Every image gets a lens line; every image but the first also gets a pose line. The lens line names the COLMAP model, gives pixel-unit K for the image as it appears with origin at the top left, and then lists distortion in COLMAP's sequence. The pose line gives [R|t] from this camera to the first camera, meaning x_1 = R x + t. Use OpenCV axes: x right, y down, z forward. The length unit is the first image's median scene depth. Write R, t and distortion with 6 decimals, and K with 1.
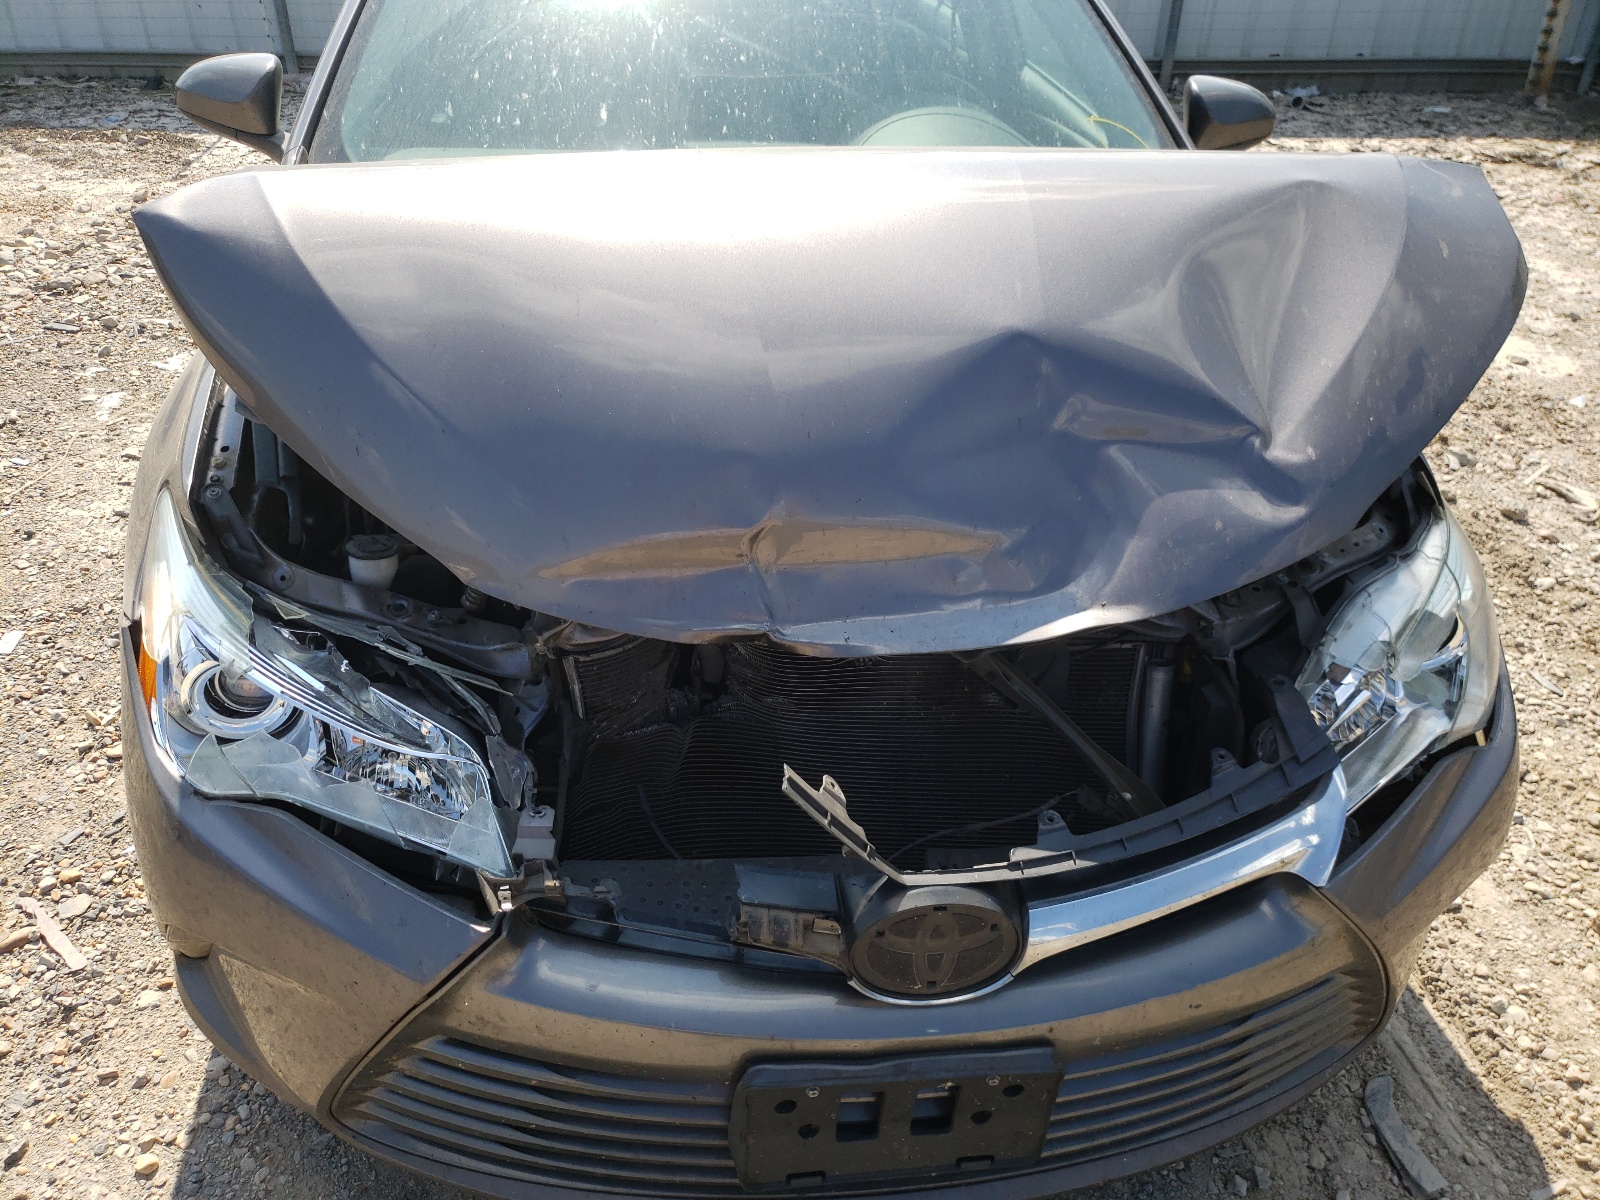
lens RADIAL K [[1226.2, 0, 800.0], [0, 1226.2, 600.0], [0, 0, 1]] dist [0.052638, -0.095385]
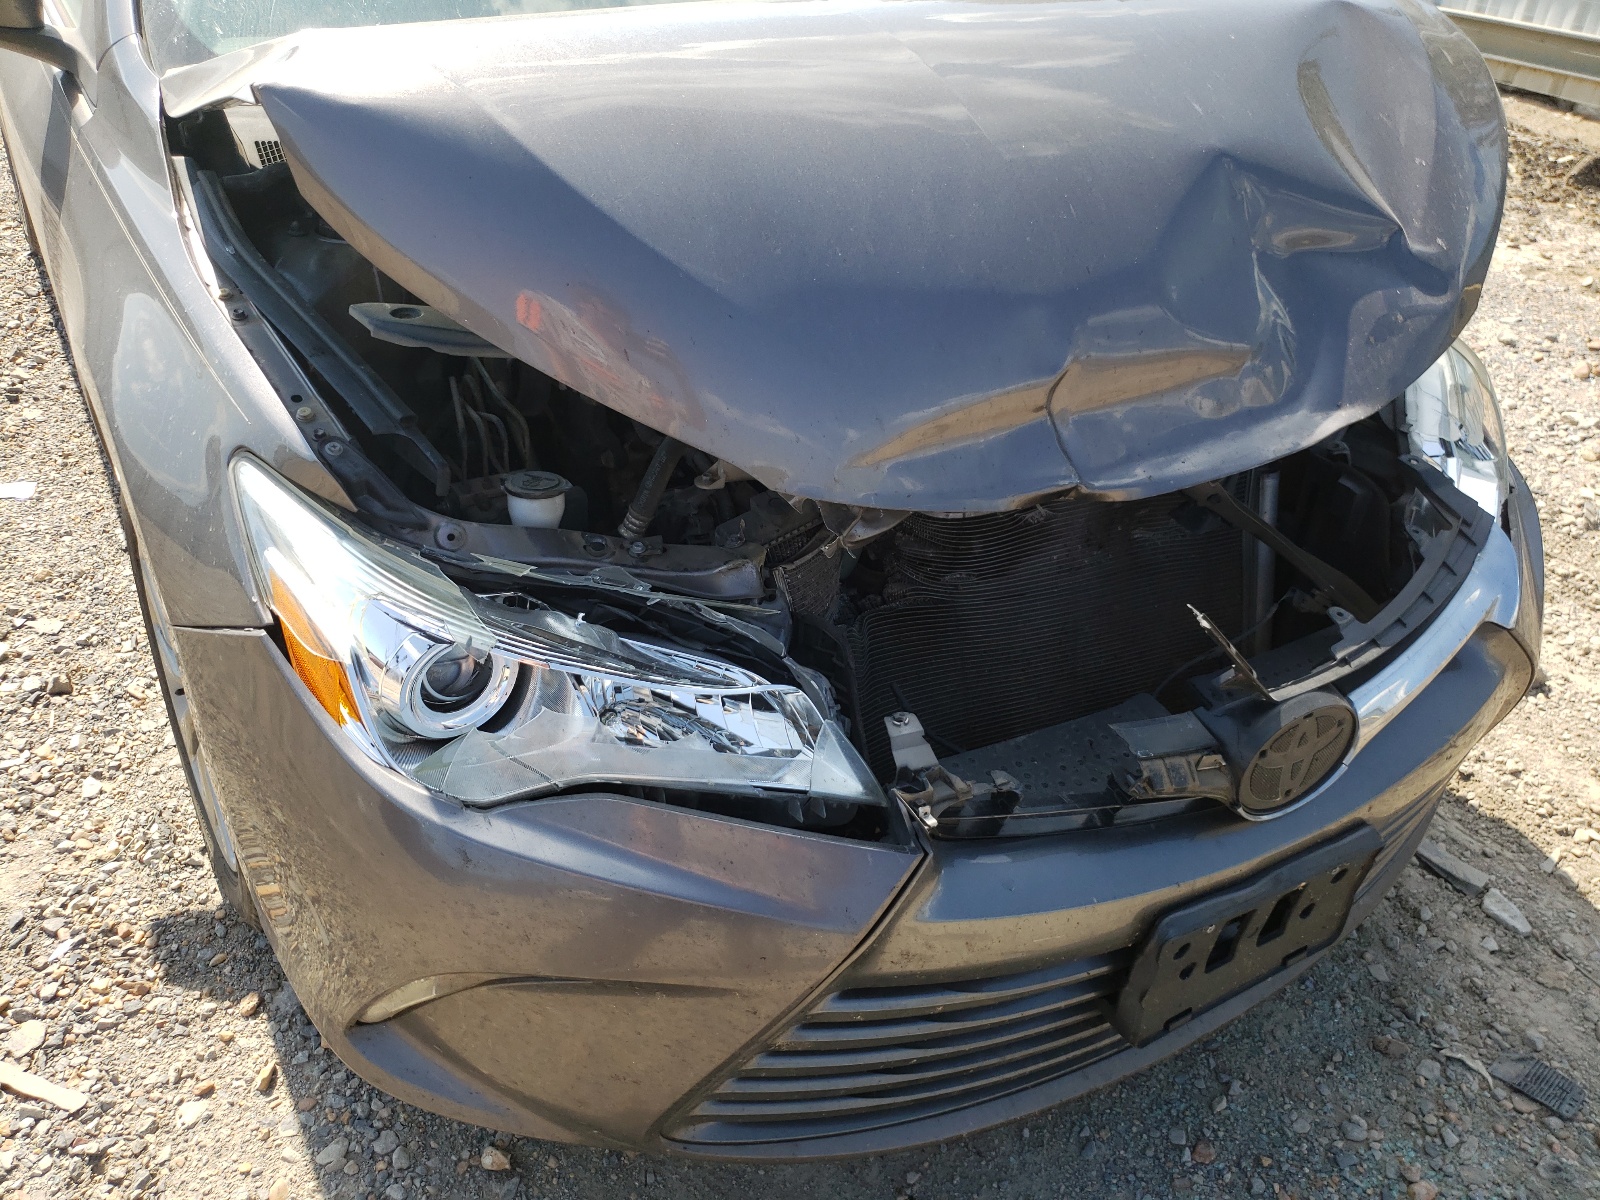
lens RADIAL K [[1226.2, 0, 800.0], [0, 1226.2, 600.0], [0, 0, 1]] dist [0.052638, -0.095385]
pose [[0.920739, -0.201138, 0.334340, -0.377592], [0.179469, 0.979182, 0.094834, -0.009791], [-0.346454, -0.027314, 0.937669, 0.121373]]
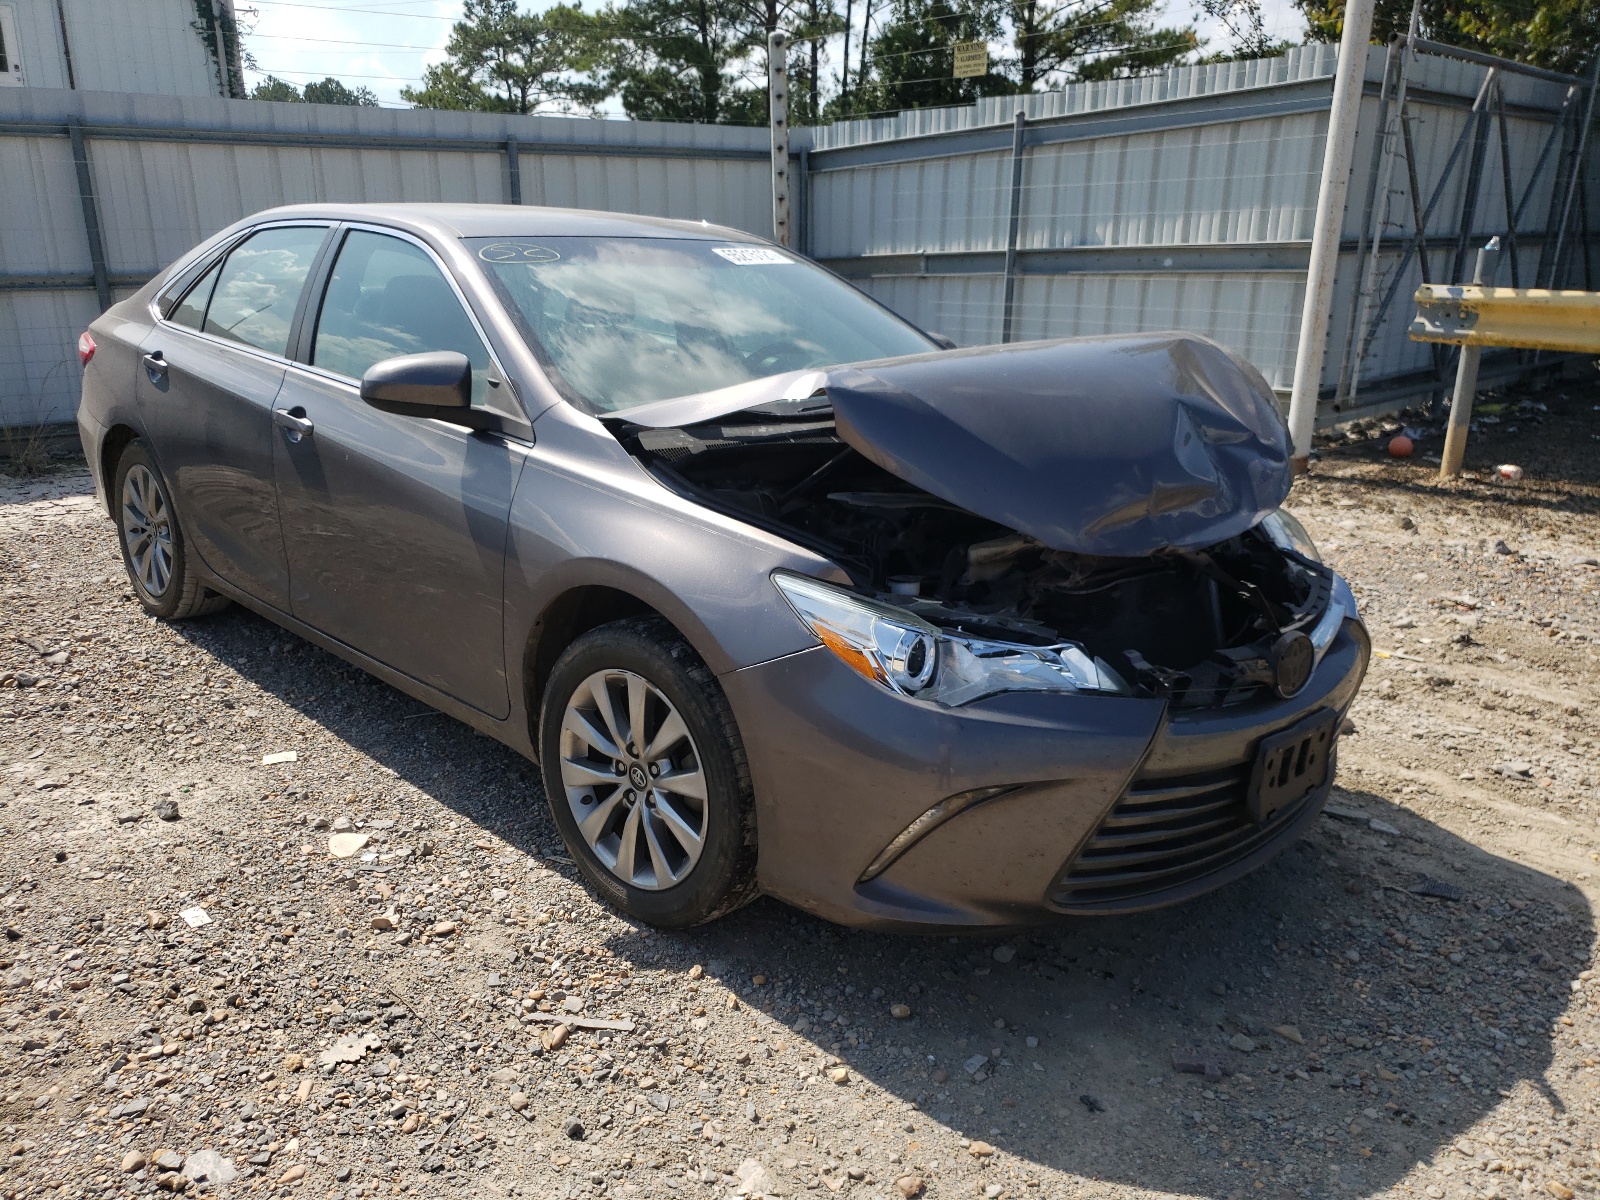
lens RADIAL K [[1216.6, 0, 801.3], [0, 1216.6, 631.3], [0, 0, 1]] dist [0.054028, -0.202691]
pose [[0.797880, -0.198117, 0.569331, -1.109149], [0.322183, 0.938392, -0.124975, 0.144569], [-0.509496, 0.283143, 0.812554, -0.168885]]
